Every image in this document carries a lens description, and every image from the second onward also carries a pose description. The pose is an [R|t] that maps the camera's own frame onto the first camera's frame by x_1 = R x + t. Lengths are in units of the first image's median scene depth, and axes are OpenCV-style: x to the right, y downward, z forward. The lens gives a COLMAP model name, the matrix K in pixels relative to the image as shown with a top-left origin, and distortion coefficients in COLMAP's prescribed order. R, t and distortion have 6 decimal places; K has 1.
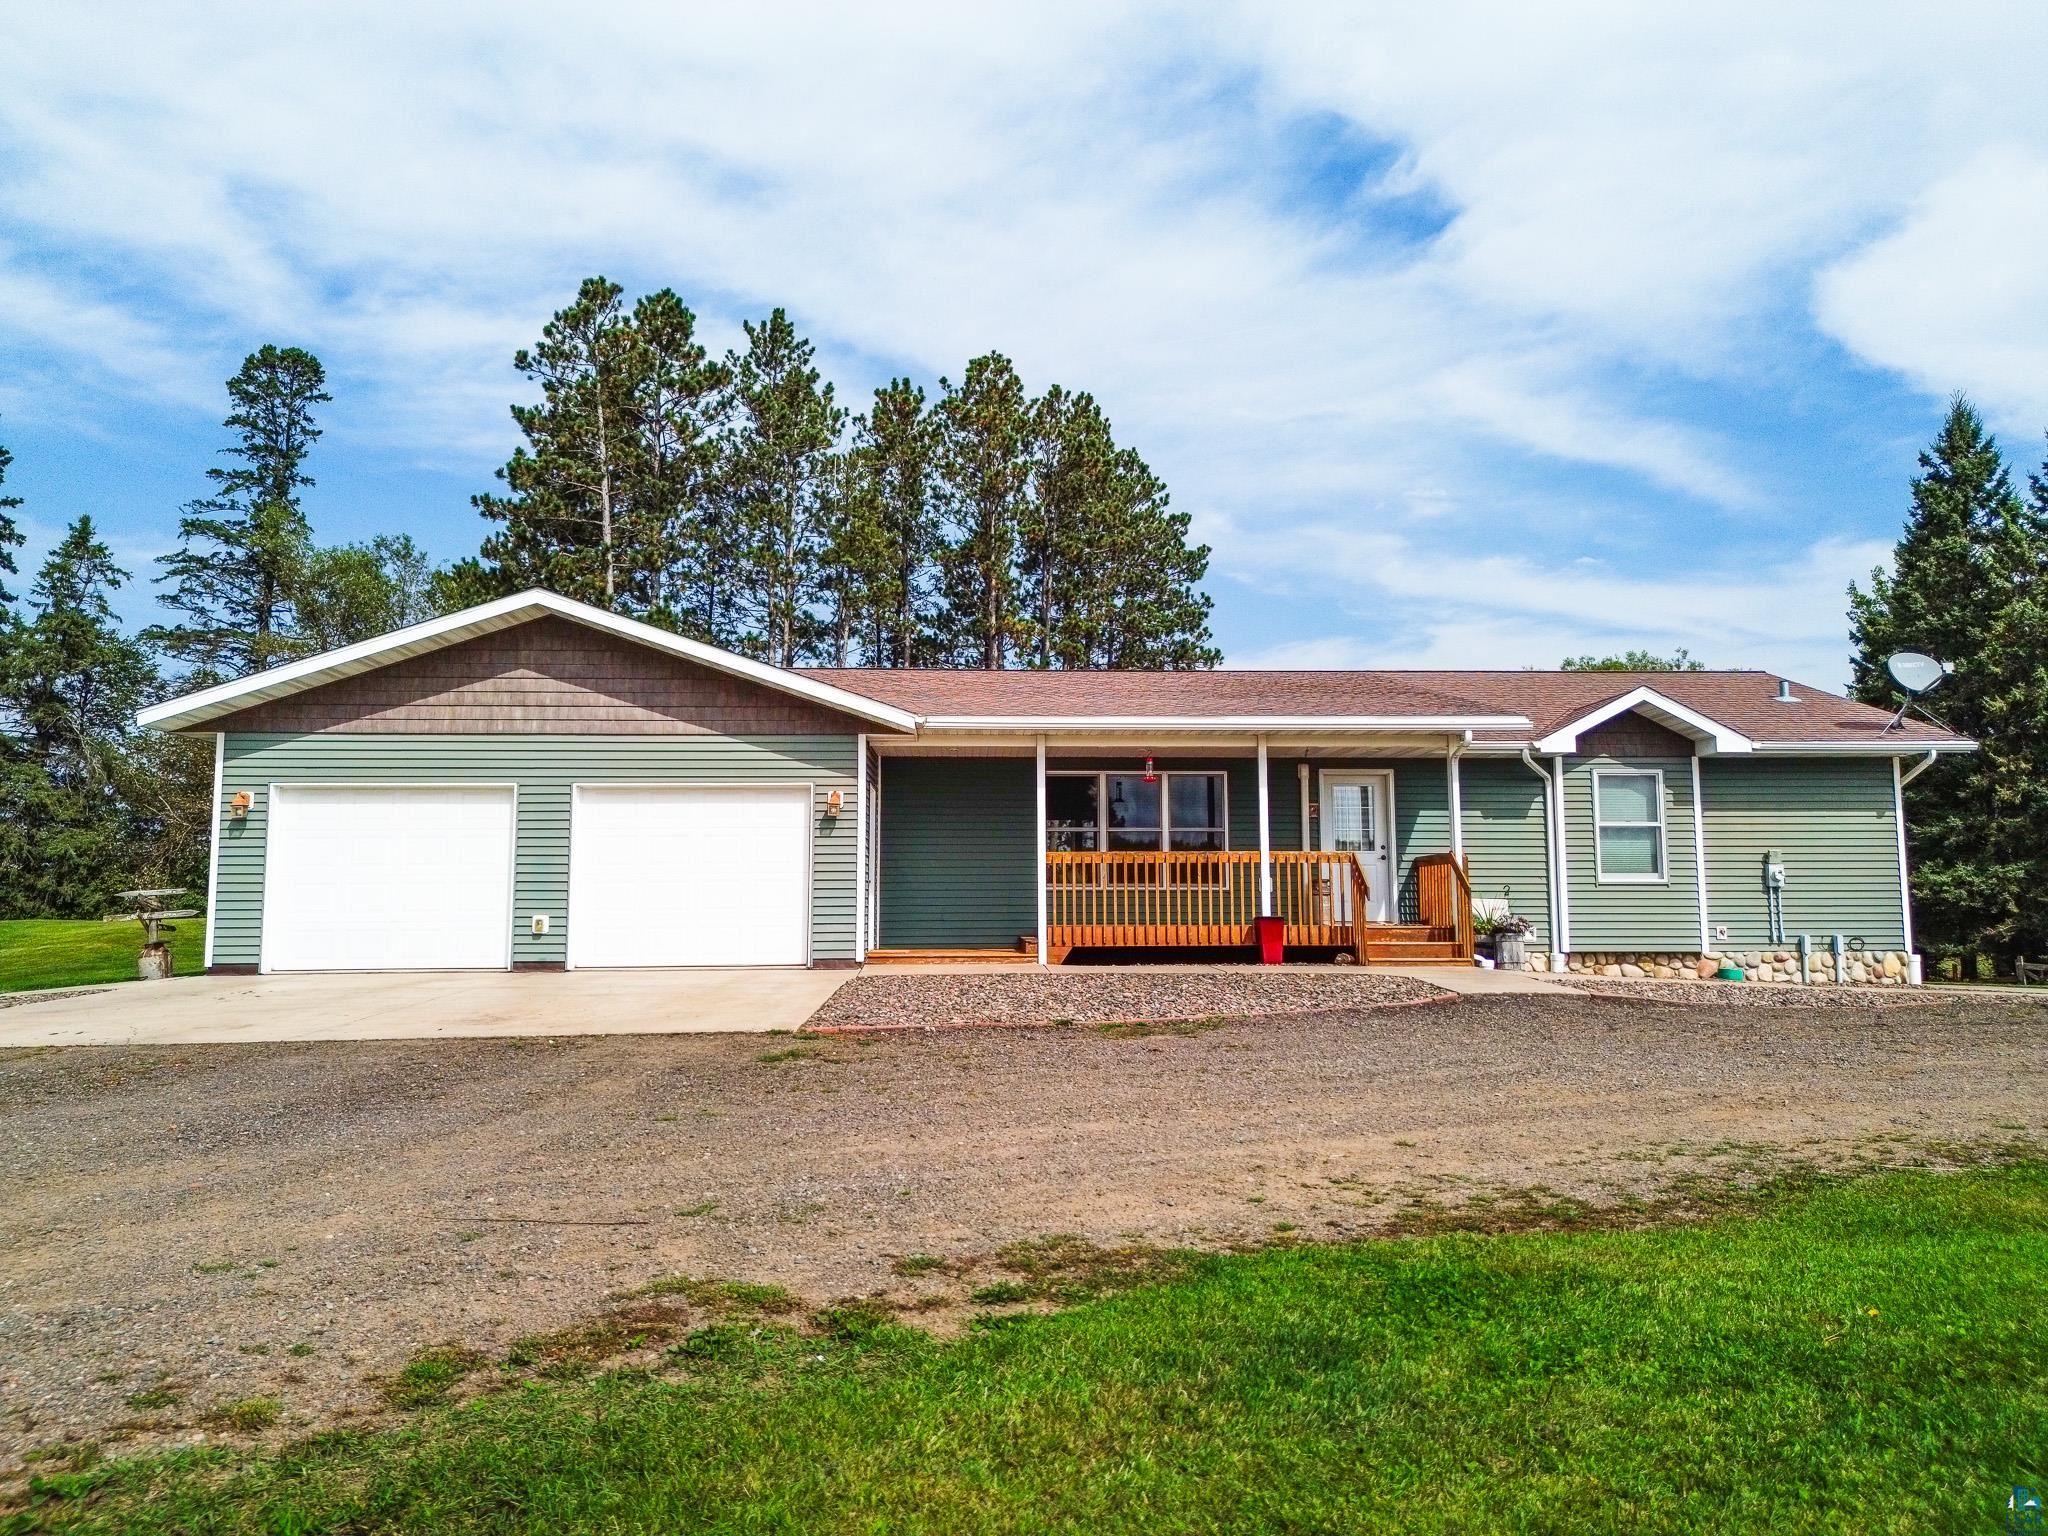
lens RADIAL K [[1443.8, 0, 1024.0], [0, 1443.8, 768.0], [0, 0, 1]] dist [0.095979, -0.109550]
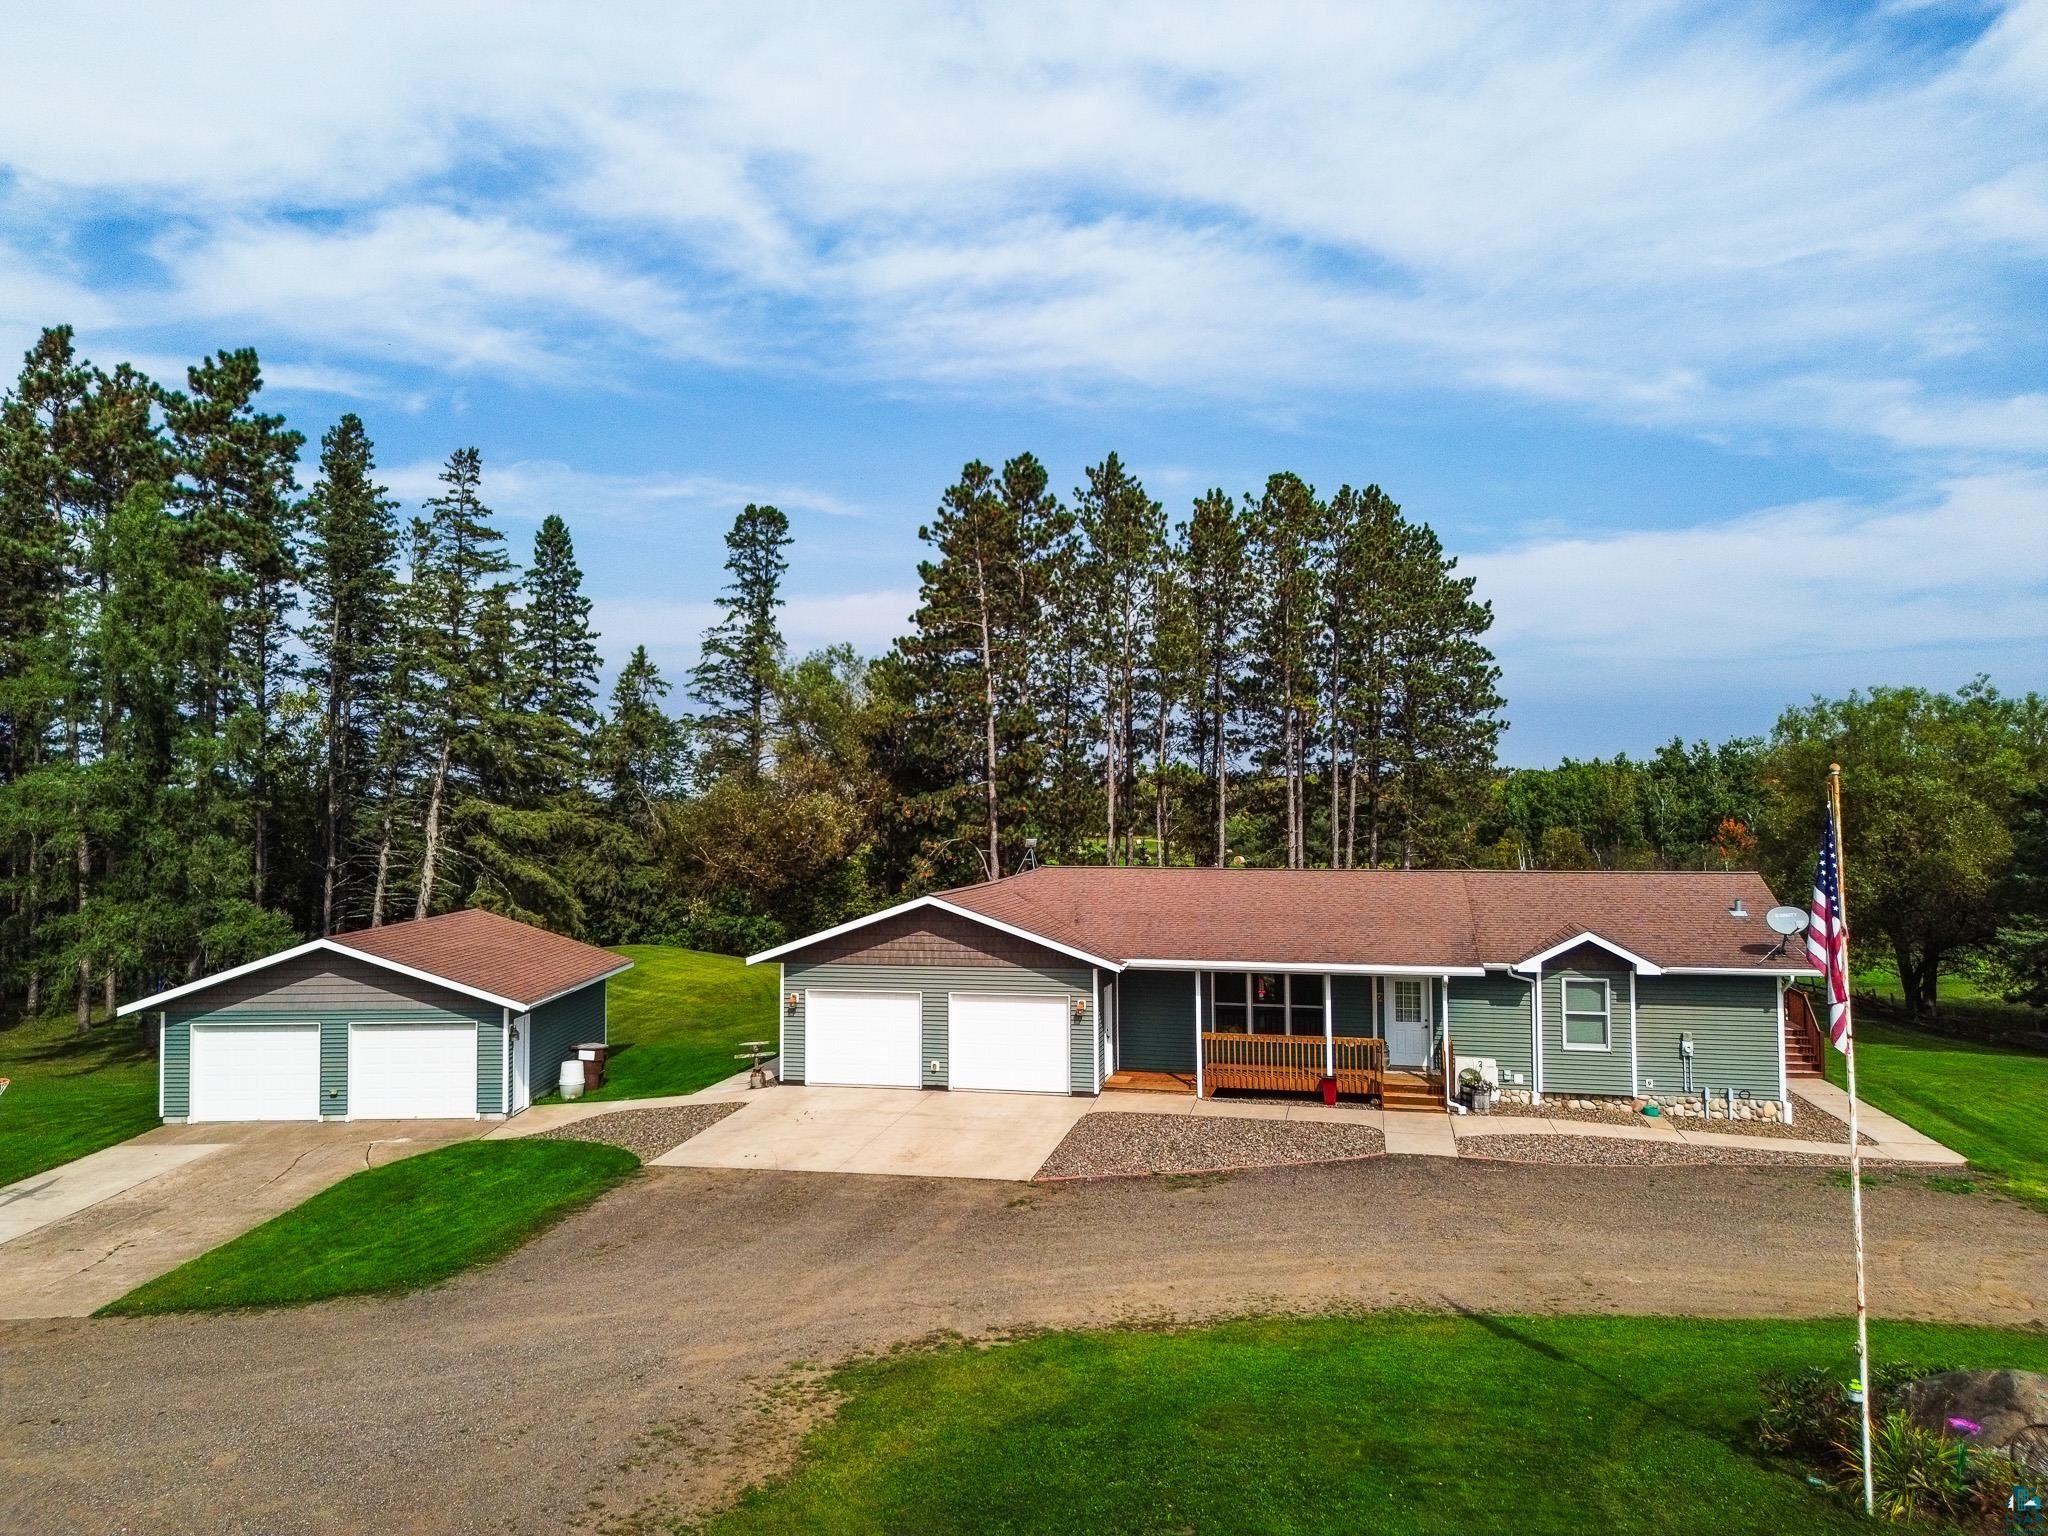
lens RADIAL K [[1443.8, 0, 1024.0], [0, 1443.8, 768.0], [0, 0, 1]] dist [0.095979, -0.109550]
pose [[0.961944, -0.010824, -0.273034, 0.112781], [0.030494, 0.997226, 0.067901, -0.150395], [0.271541, -0.073643, 0.959605, -0.284069]]
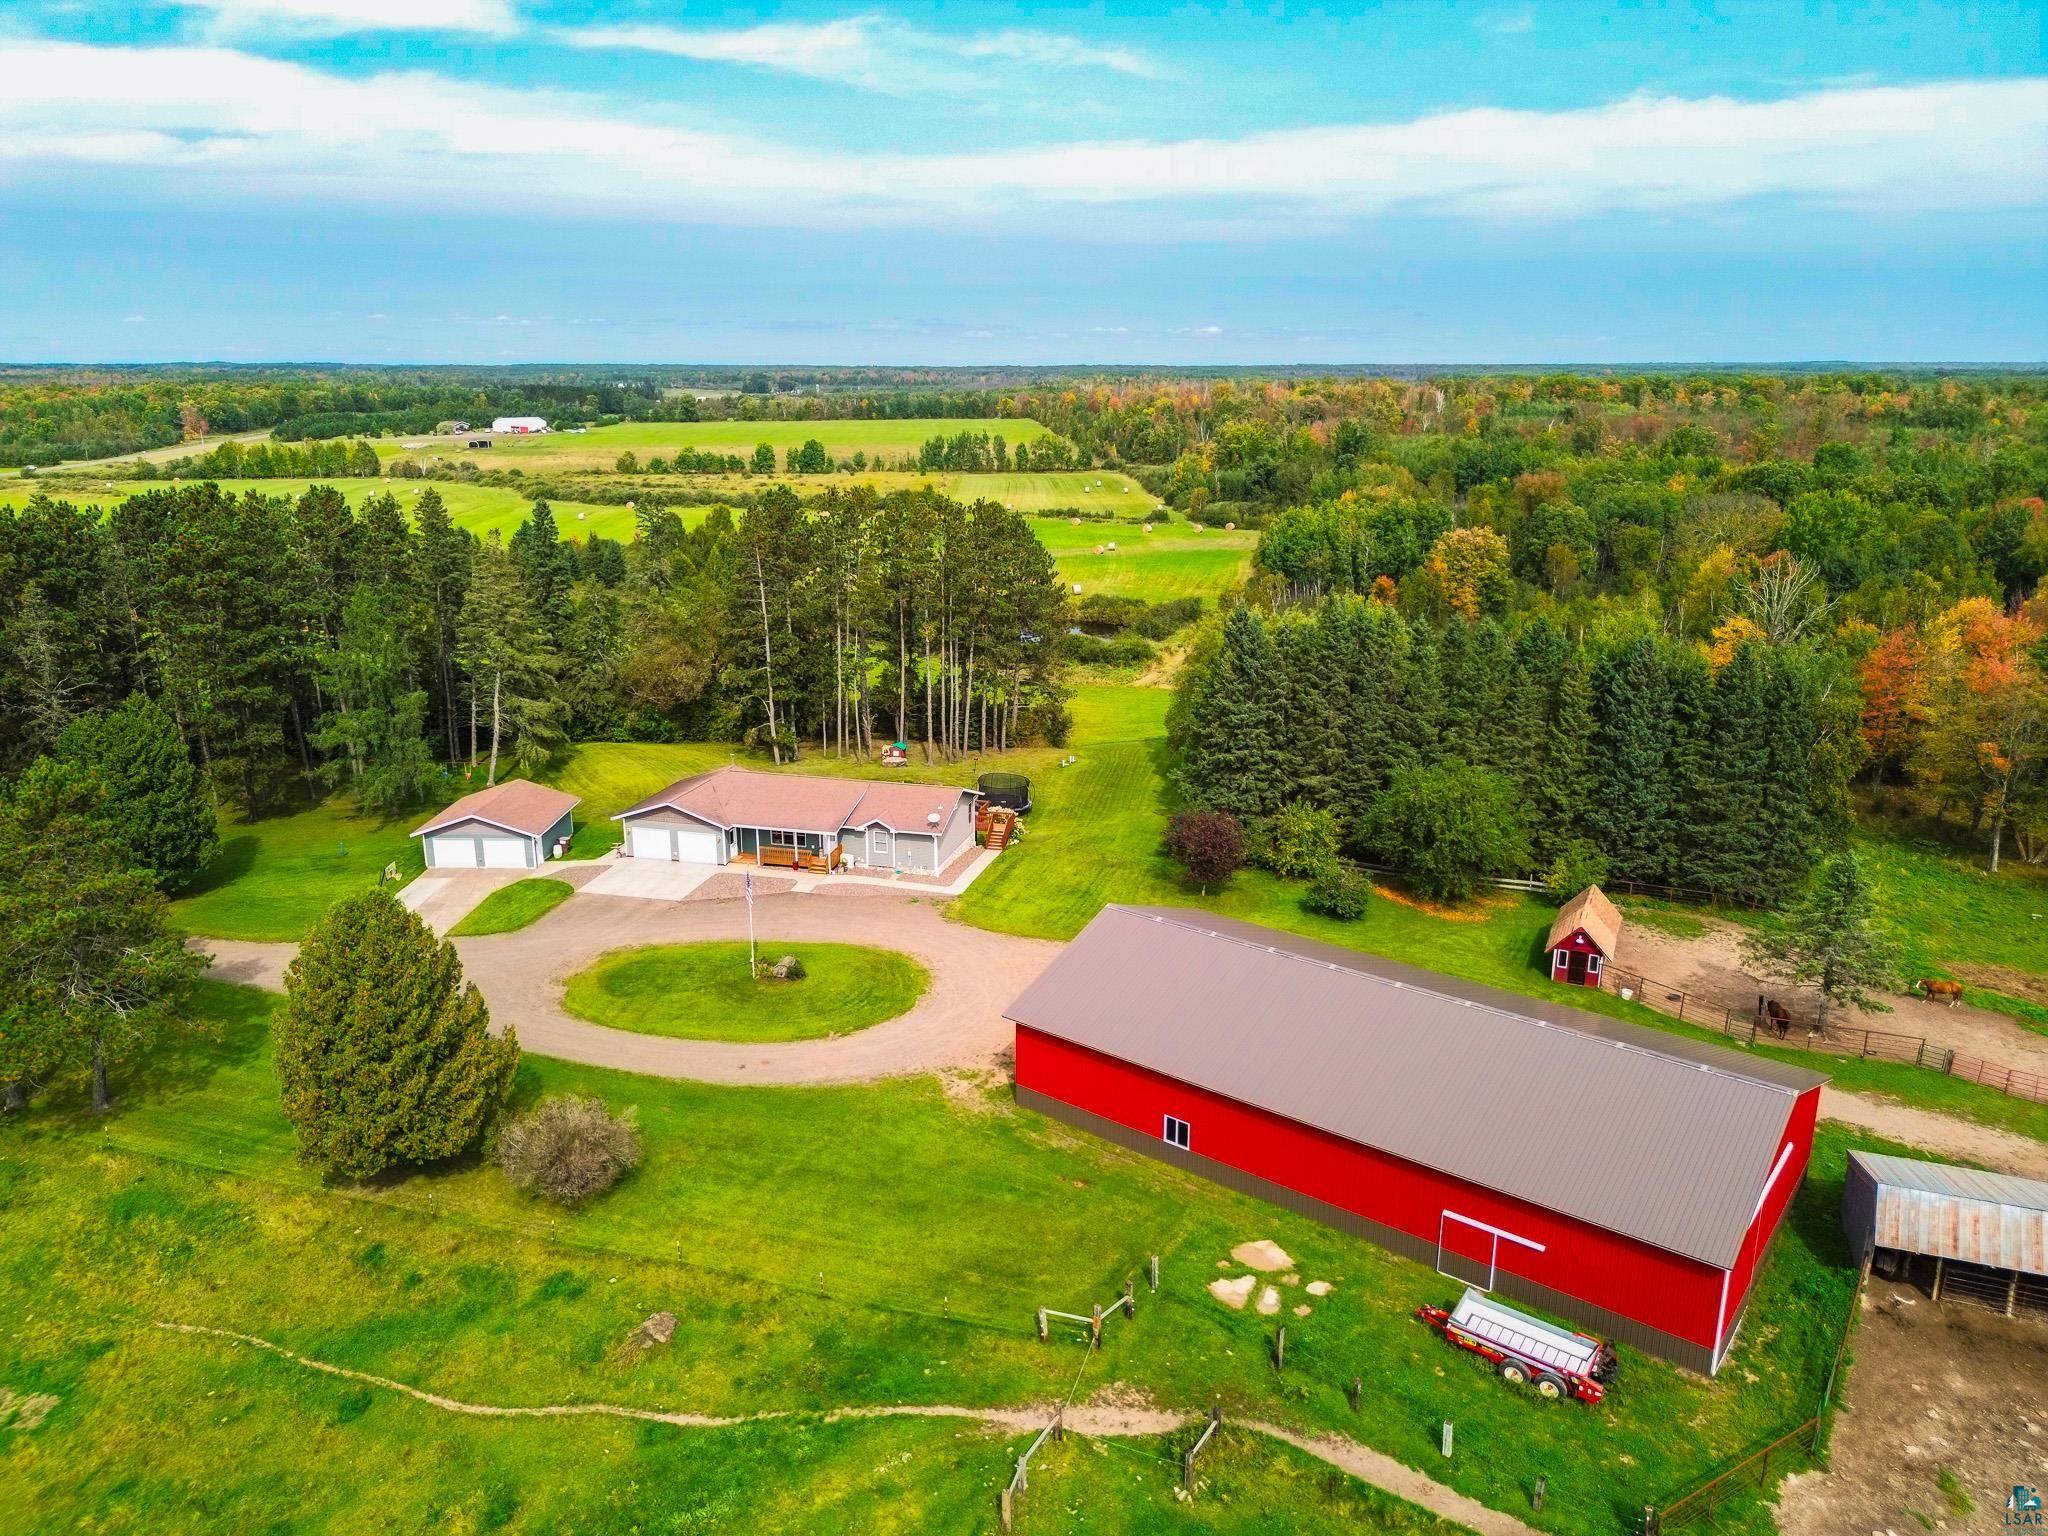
lens RADIAL K [[1443.8, 0, 1024.0], [0, 1443.8, 768.0], [0, 0, 1]] dist [0.095979, -0.109550]
pose [[0.952955, 0.082753, -0.291596, 0.966533], [0.026570, 0.935502, 0.352322, -0.806561], [0.301944, -0.343495, 0.889293, -1.317957]]
